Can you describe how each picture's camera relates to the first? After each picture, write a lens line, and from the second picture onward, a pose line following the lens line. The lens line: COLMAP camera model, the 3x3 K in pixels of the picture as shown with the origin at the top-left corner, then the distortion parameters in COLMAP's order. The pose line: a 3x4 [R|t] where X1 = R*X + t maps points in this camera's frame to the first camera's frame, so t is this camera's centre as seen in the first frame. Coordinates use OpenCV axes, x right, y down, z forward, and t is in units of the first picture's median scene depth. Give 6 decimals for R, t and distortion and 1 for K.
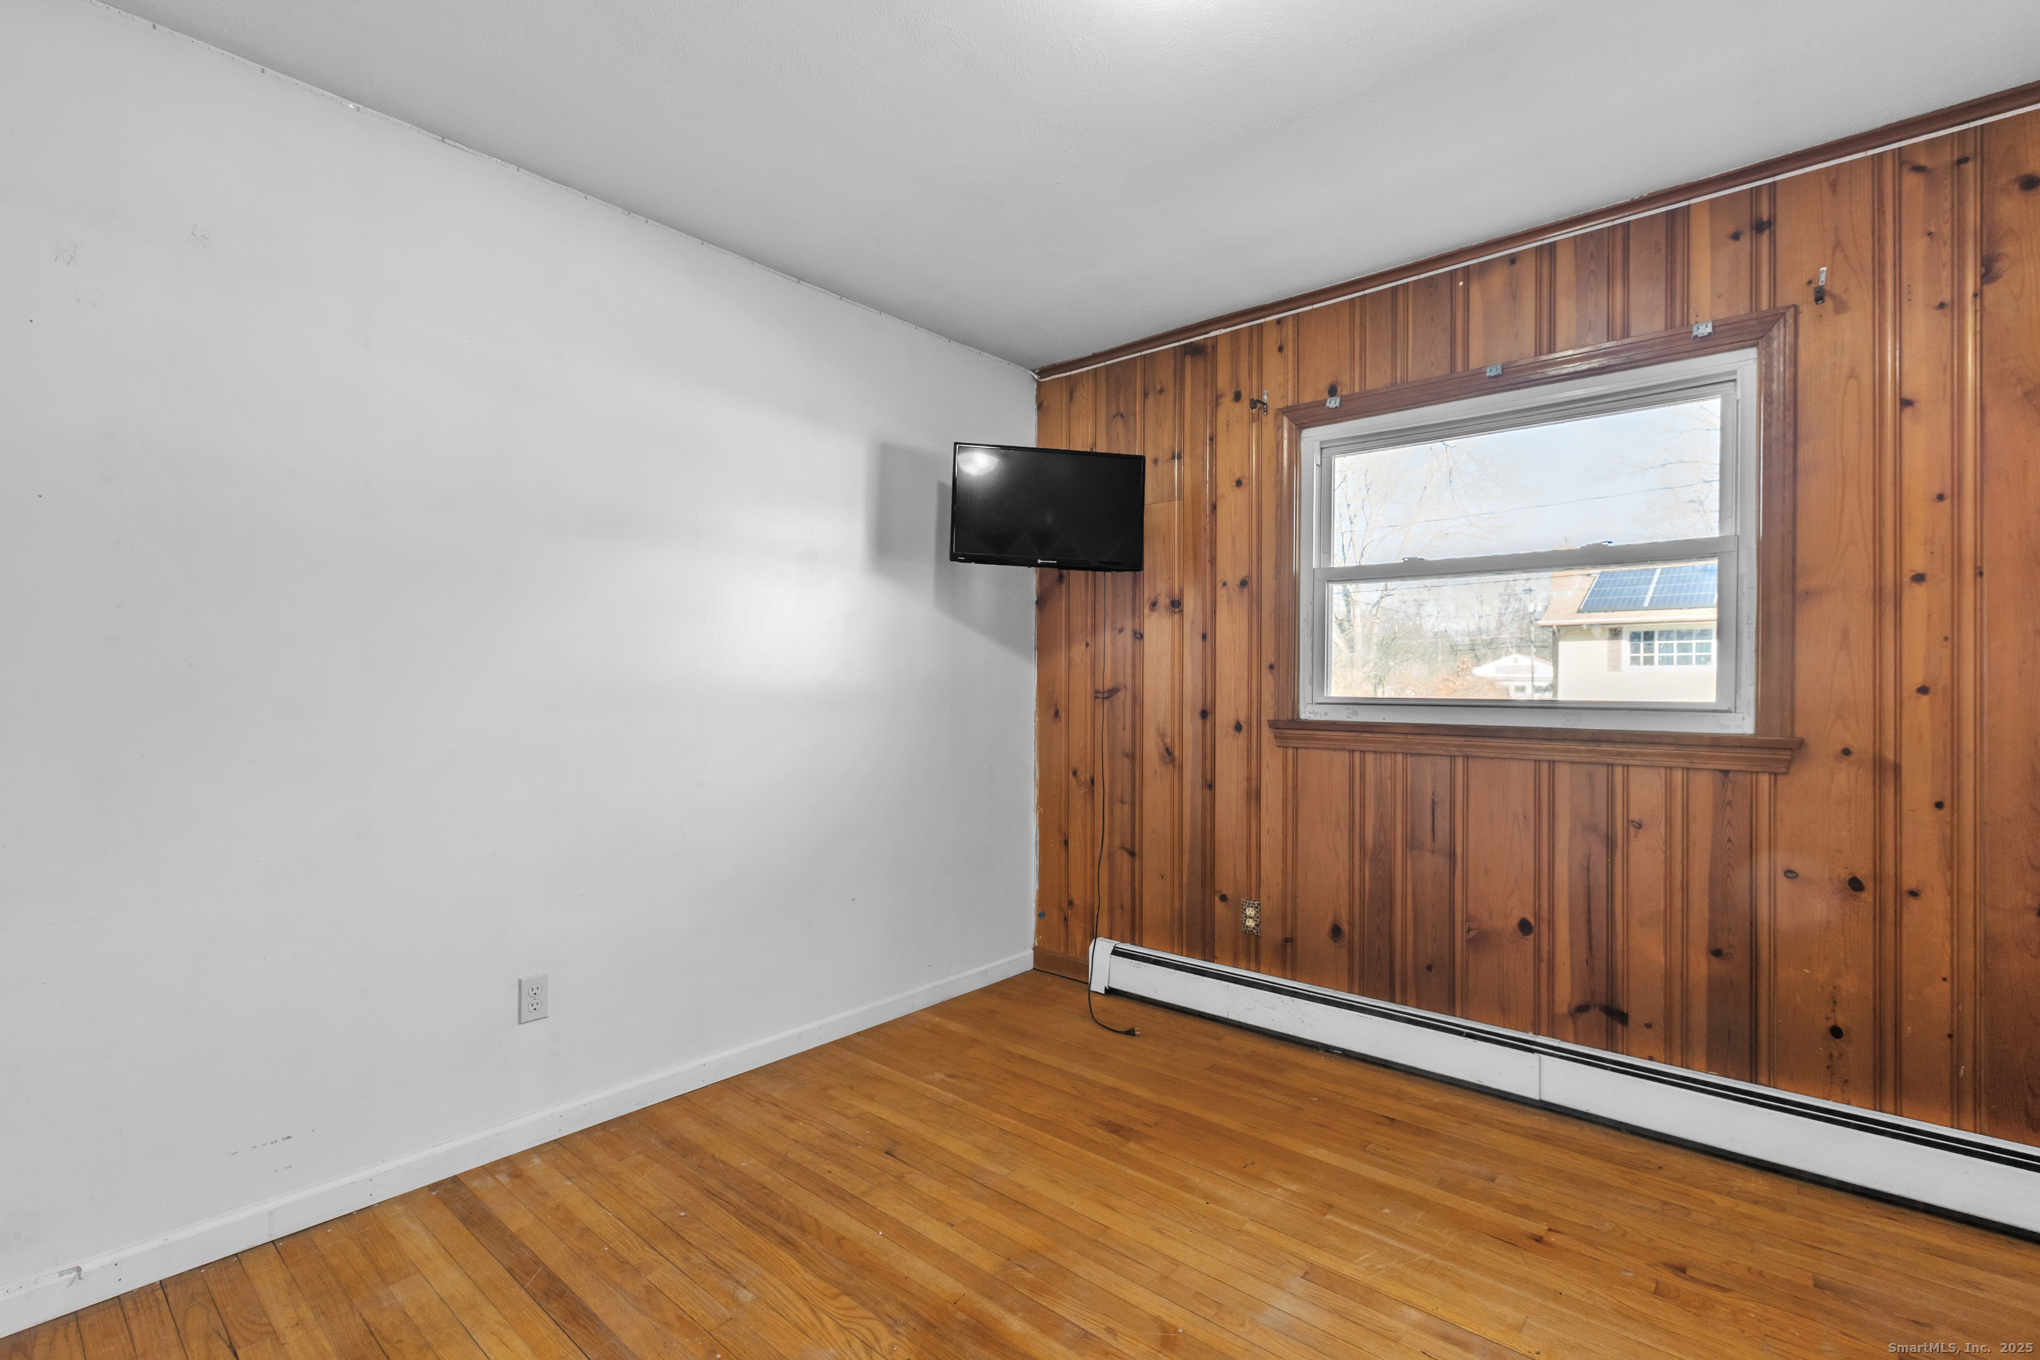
lens RADIAL K [[924.6, 0, 1014.0], [0, 924.6, 682.7], [0, 0, 1]] dist [0.001432, -0.002373]
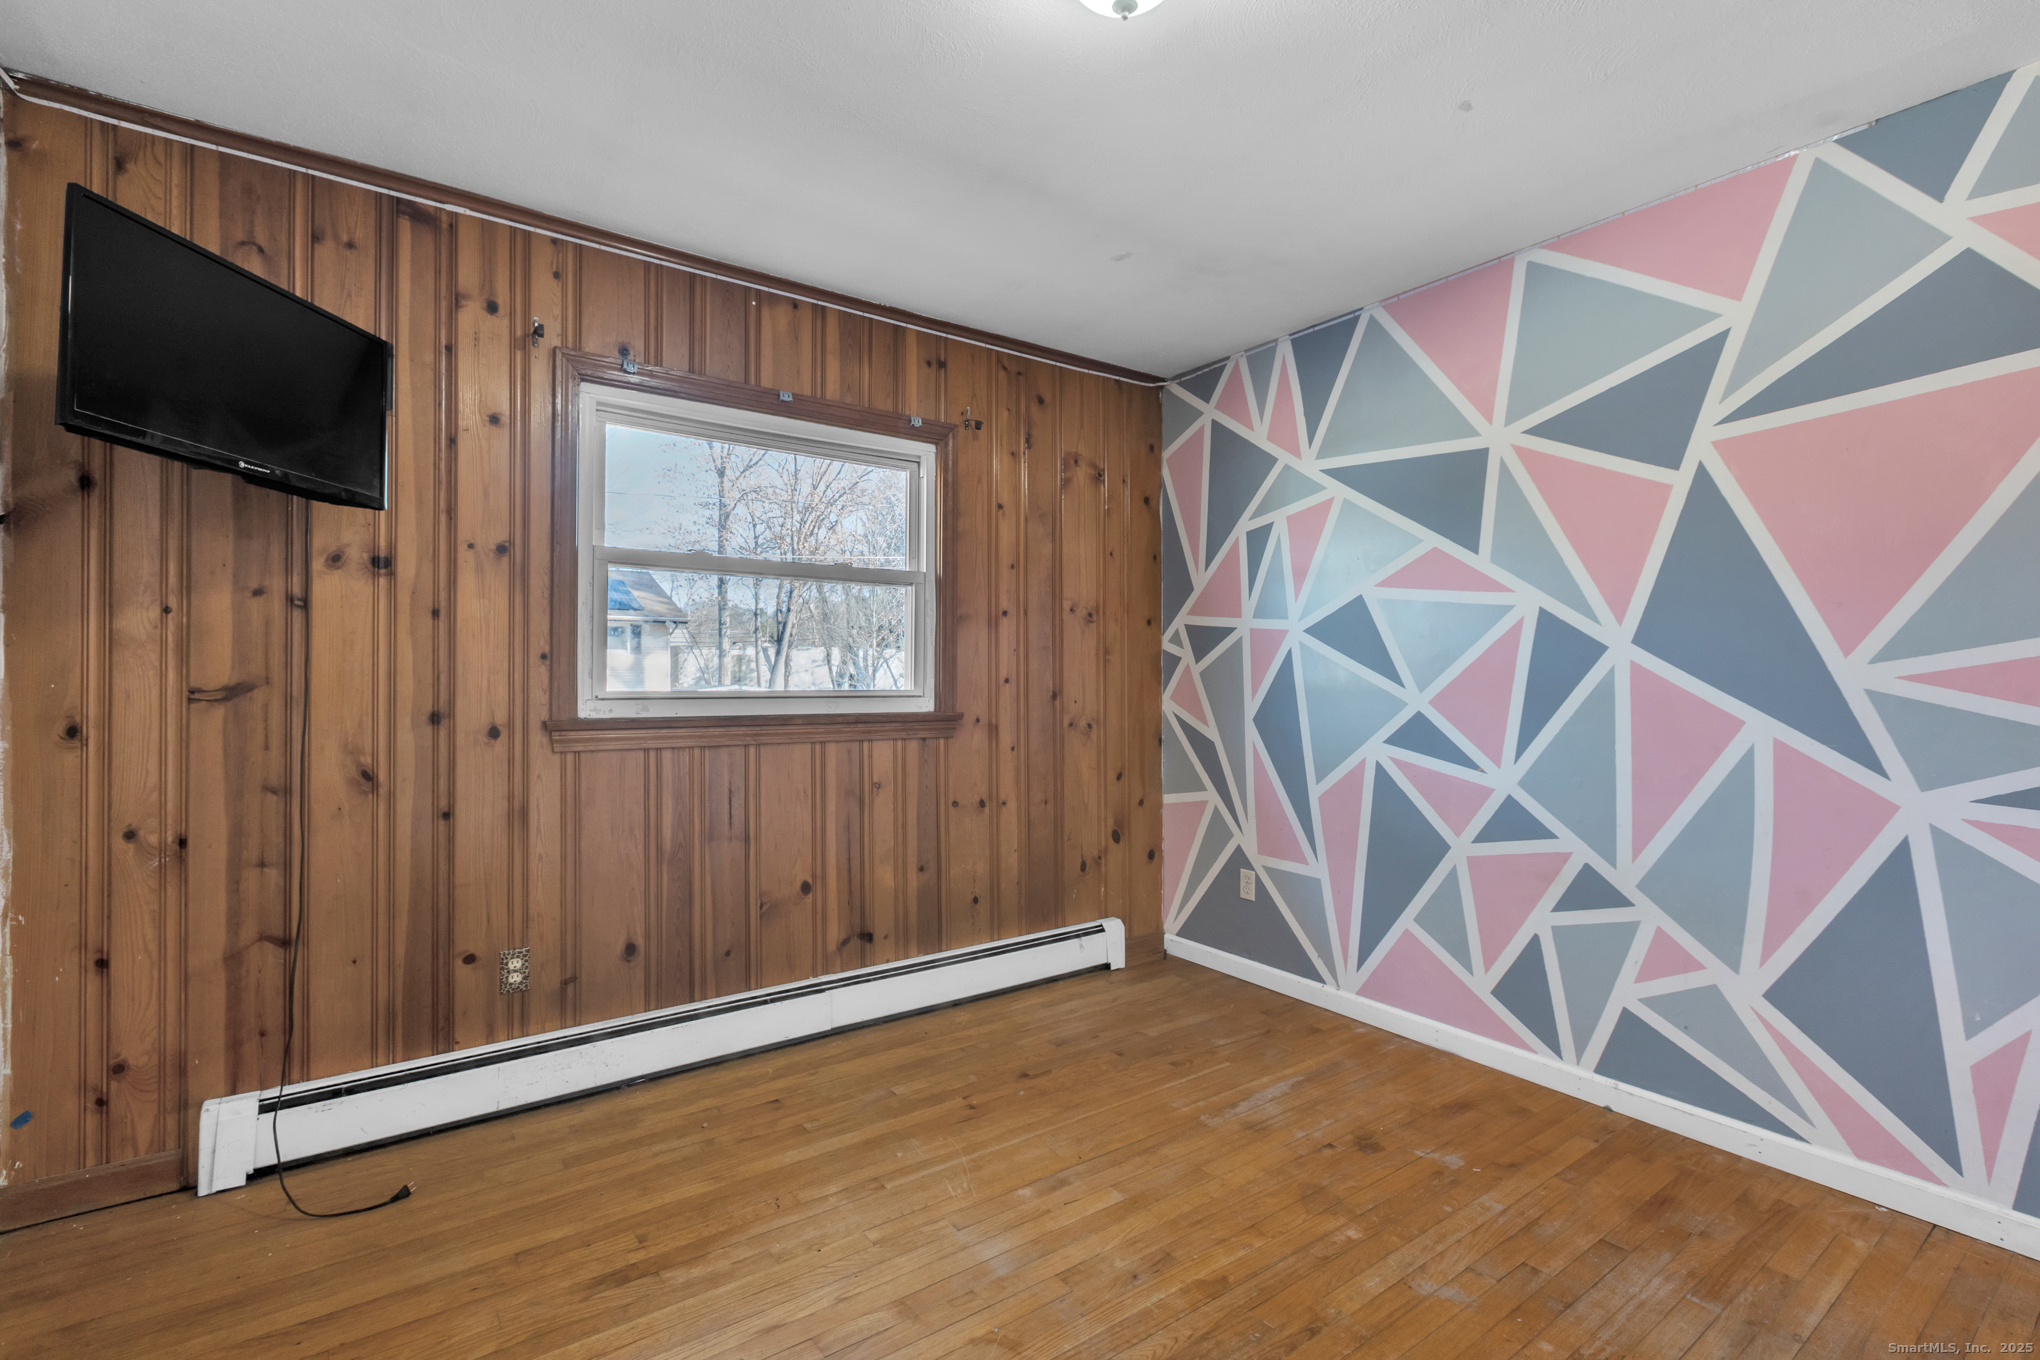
lens RADIAL K [[924.6, 0, 993.2], [0, 924.6, 671.2], [0, 0, 1]] dist [0.001432, -0.002373]
pose [[0.227930, 0.004829, 0.973666, -0.506356], [-0.001852, 0.999988, -0.004526, -0.001041], [-0.973676, -0.000772, 0.227936, 0.498386]]
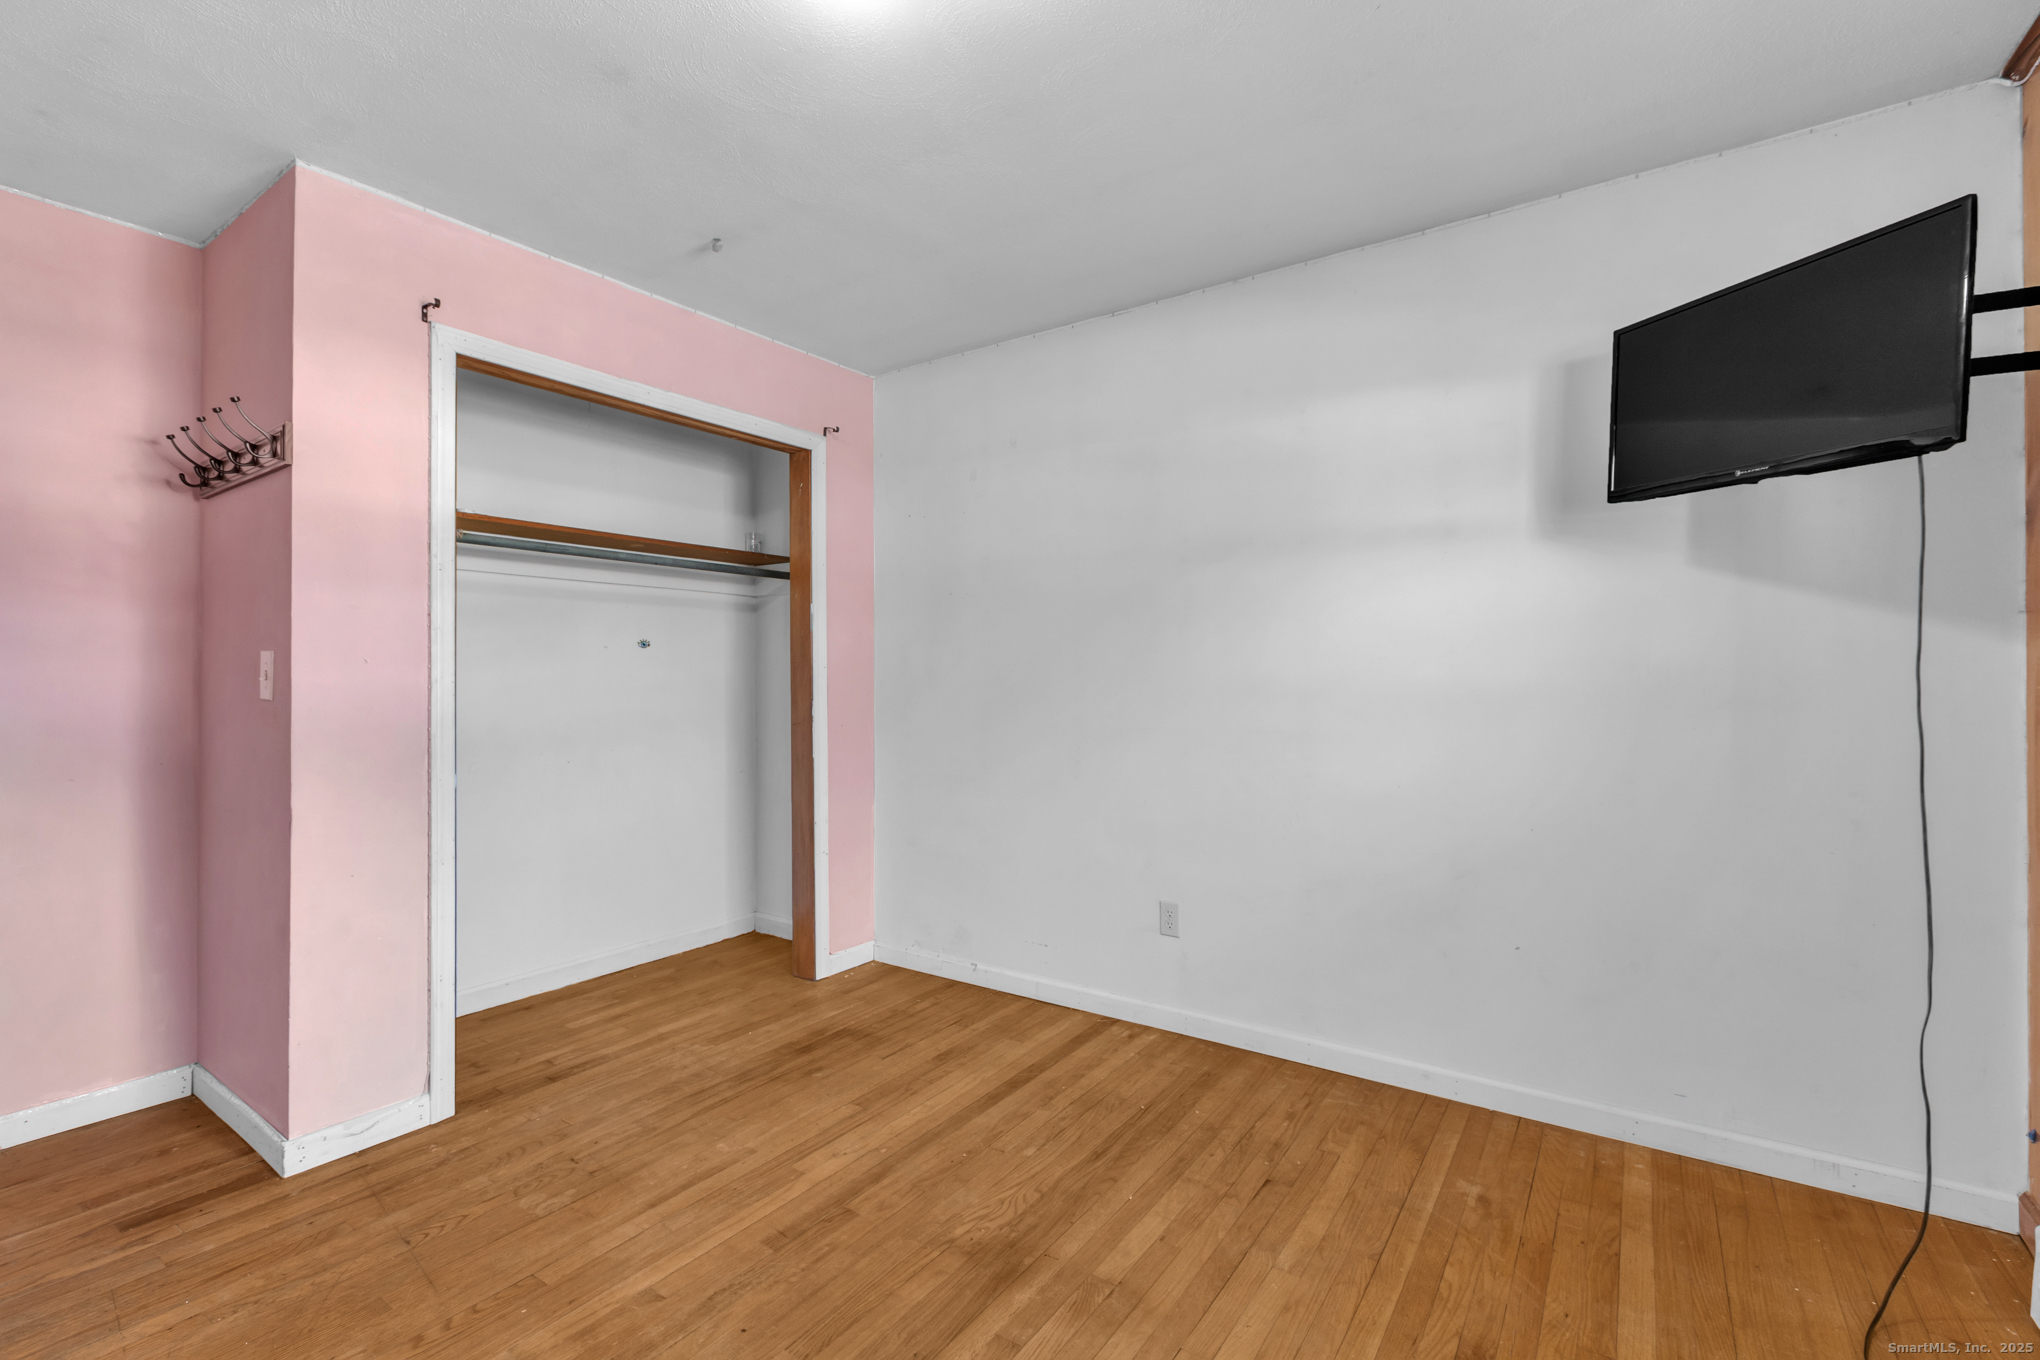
lens RADIAL K [[912.4, 0, 1033.9], [0, 912.4, 671.9], [0, 0, 1]] dist [0.000656, -0.001400]
pose [[0.114569, -0.009467, -0.993370, 0.664960], [0.003616, 0.999952, -0.009113, -0.001195], [0.993409, -0.002548, 0.114598, 0.575584]]
